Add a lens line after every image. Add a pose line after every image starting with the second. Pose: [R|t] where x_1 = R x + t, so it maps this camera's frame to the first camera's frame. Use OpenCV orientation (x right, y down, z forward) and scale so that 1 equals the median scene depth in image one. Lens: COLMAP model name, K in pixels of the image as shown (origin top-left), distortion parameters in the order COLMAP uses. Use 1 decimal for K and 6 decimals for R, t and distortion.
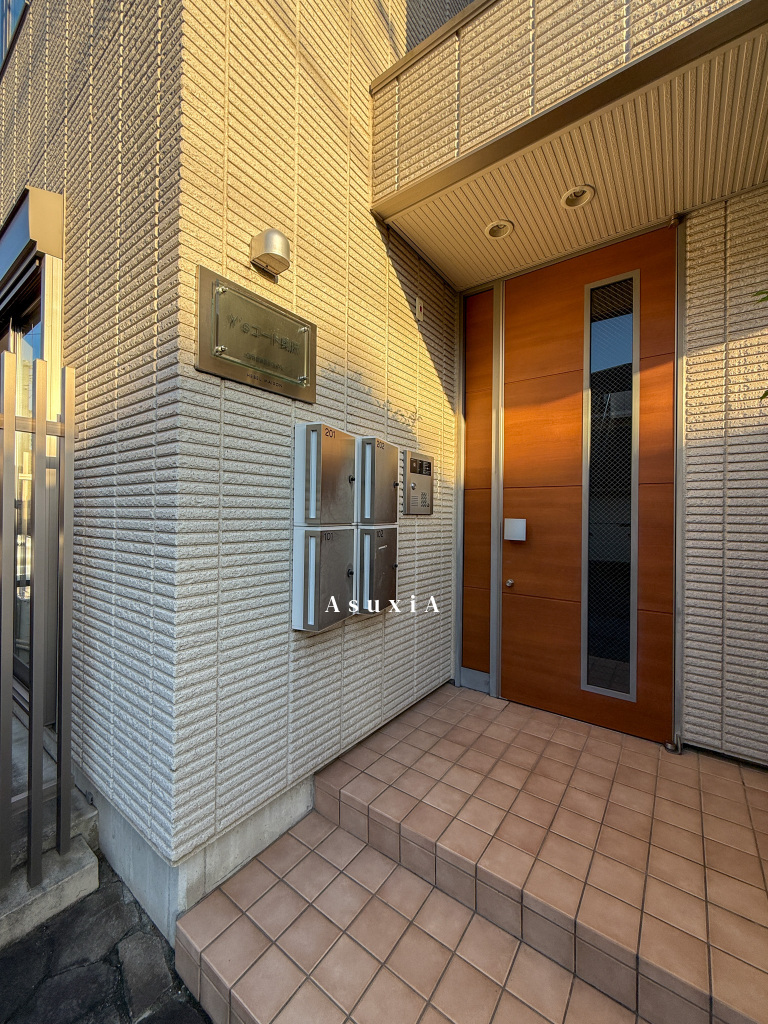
lens RADIAL K [[408.6, 0, 381.0], [0, 408.6, 513.8], [0, 0, 1]] dist [0.000095, -0.000308]
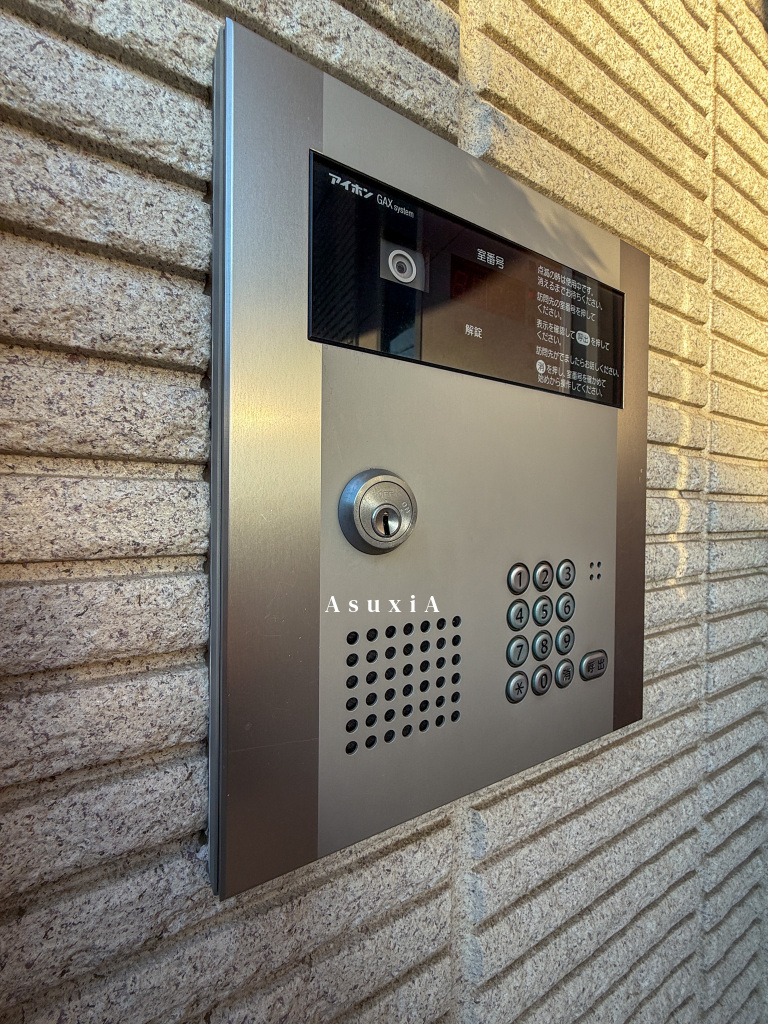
lens RADIAL K [[408.6, 0, 383.9], [0, 408.6, 512.3], [0, 0, 1]] dist [0.000095, -0.000308]
pose [[0.913606, -0.000017, -0.406601, 0.128774], [0.001840, 0.999990, 0.004093, -0.076111], [0.406597, -0.004487, 0.913597, 1.037774]]
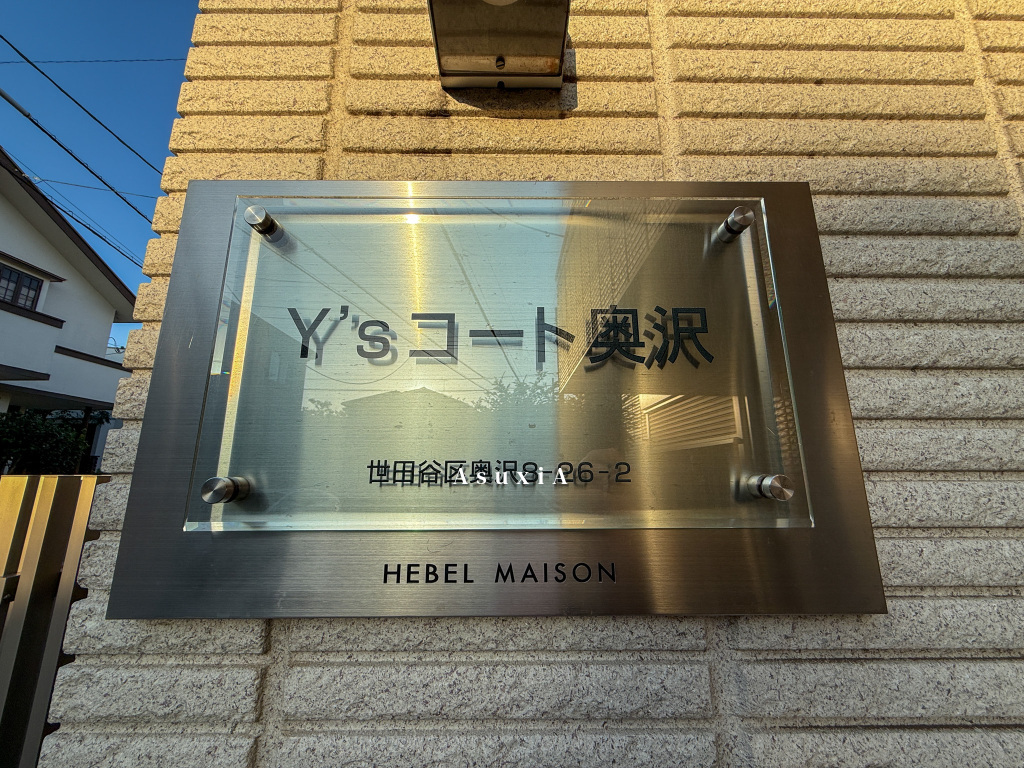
lens RADIAL K [[408.6, 0, 511.8], [0, 408.6, 381.1], [0, 0, 1]] dist [0.000095, -0.000308]
pose [[0.604370, -0.181581, -0.775736, -0.089268], [0.006054, 0.974699, -0.223437, -0.268429], [0.796681, 0.130343, 0.590178, 0.645830]]
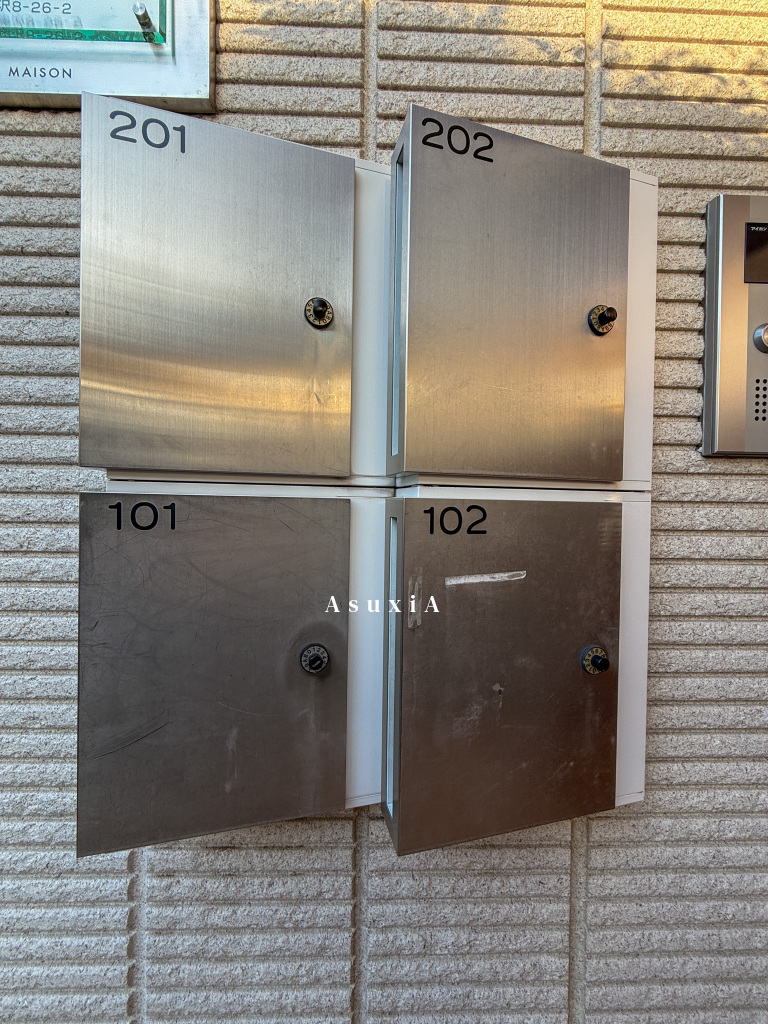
lens RADIAL K [[408.6, 0, 384.3], [0, 408.6, 511.5], [0, 0, 1]] dist [0.000095, -0.000308]
pose [[0.617126, 0.006577, -0.786837, 0.146035], [-0.006098, 0.999975, 0.003576, 0.039420], [0.786841, 0.002591, 0.617151, 0.756161]]
